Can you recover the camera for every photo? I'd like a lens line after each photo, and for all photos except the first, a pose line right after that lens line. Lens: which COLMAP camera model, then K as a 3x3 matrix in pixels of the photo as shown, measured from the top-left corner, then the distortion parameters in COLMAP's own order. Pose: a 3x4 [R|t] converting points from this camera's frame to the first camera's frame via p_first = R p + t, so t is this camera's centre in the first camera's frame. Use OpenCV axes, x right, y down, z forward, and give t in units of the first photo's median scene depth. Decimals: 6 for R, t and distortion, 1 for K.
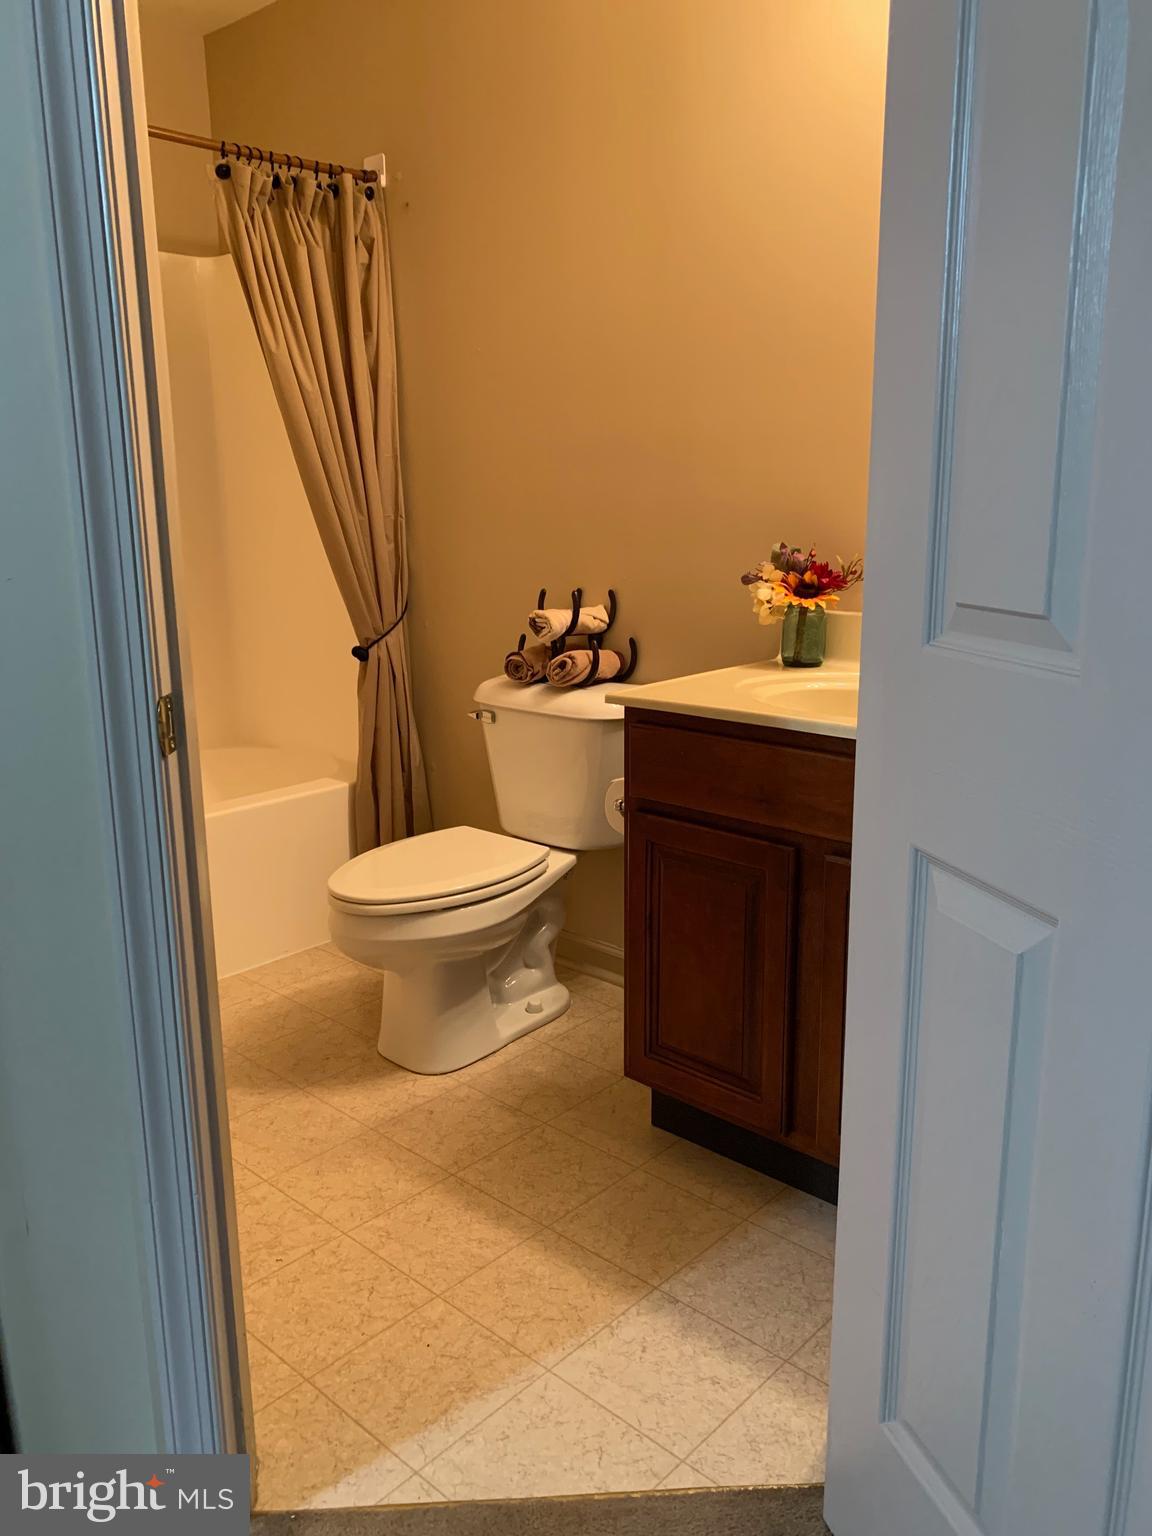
lens RADIAL K [[1191.5, 0, 573.7], [0, 1191.5, 772.8], [0, 0, 1]] dist [0.013954, -0.007603]
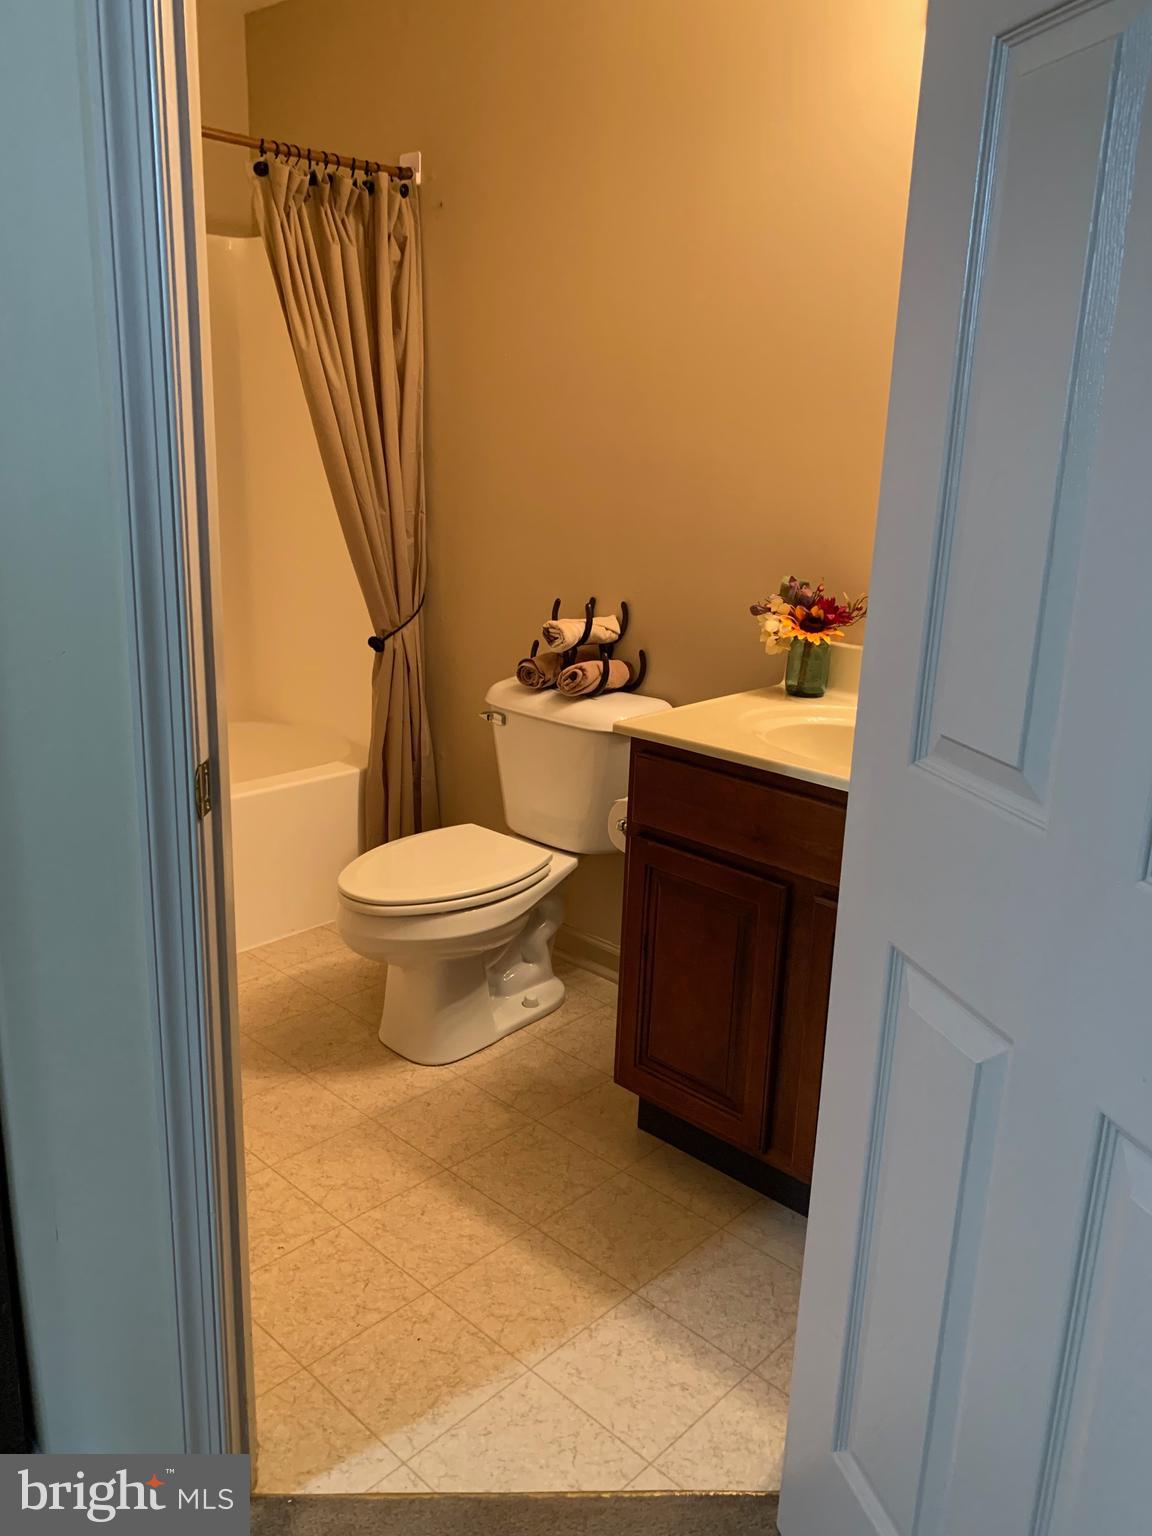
lens RADIAL K [[1191.5, 0, 577.8], [0, 1191.5, 764.2], [0, 0, 1]] dist [0.013954, -0.007603]
pose [[0.998885, 0.047185, 0.001663, -0.003999], [-0.047213, 0.998083, 0.040005, -0.063894], [0.000228, -0.040038, 0.999198, -0.037215]]
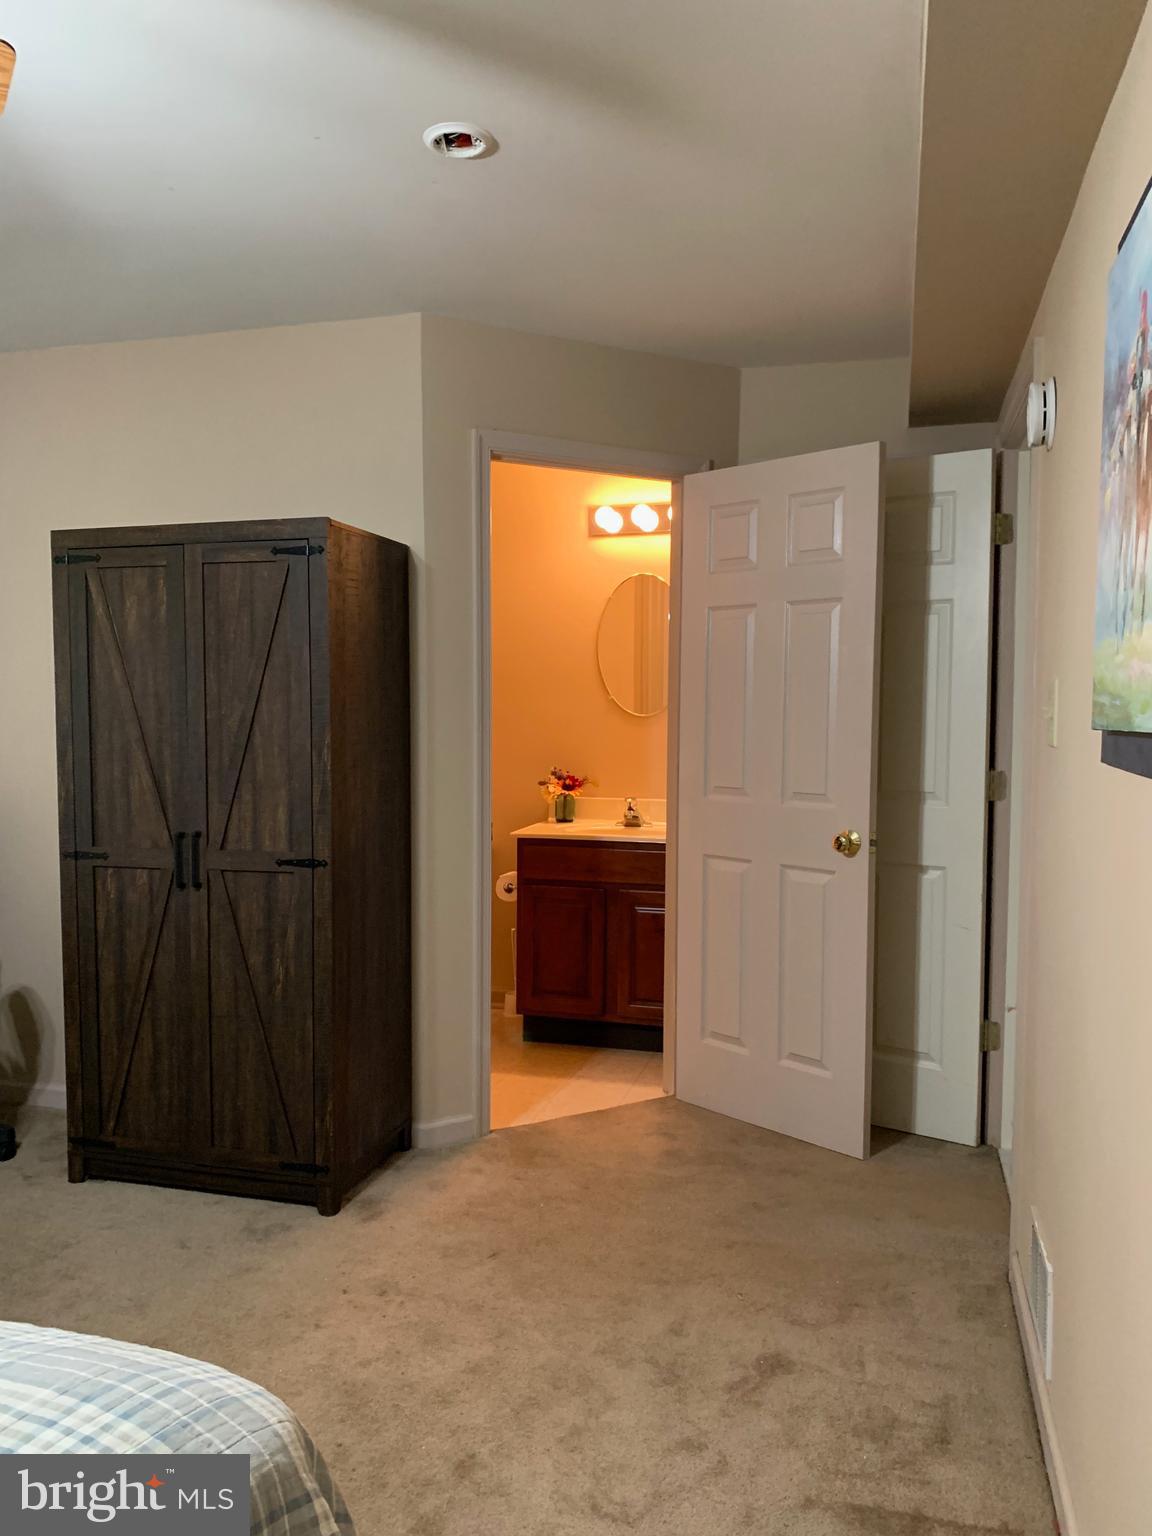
lens RADIAL K [[1191.5, 0, 574.8], [0, 1191.5, 768.6], [0, 0, 1]] dist [0.013954, -0.007603]
pose [[0.886181, -0.007512, 0.463279, -0.830998], [0.090227, 0.983526, -0.156641, 0.163544], [-0.454470, 0.180613, 0.872259, -0.965364]]
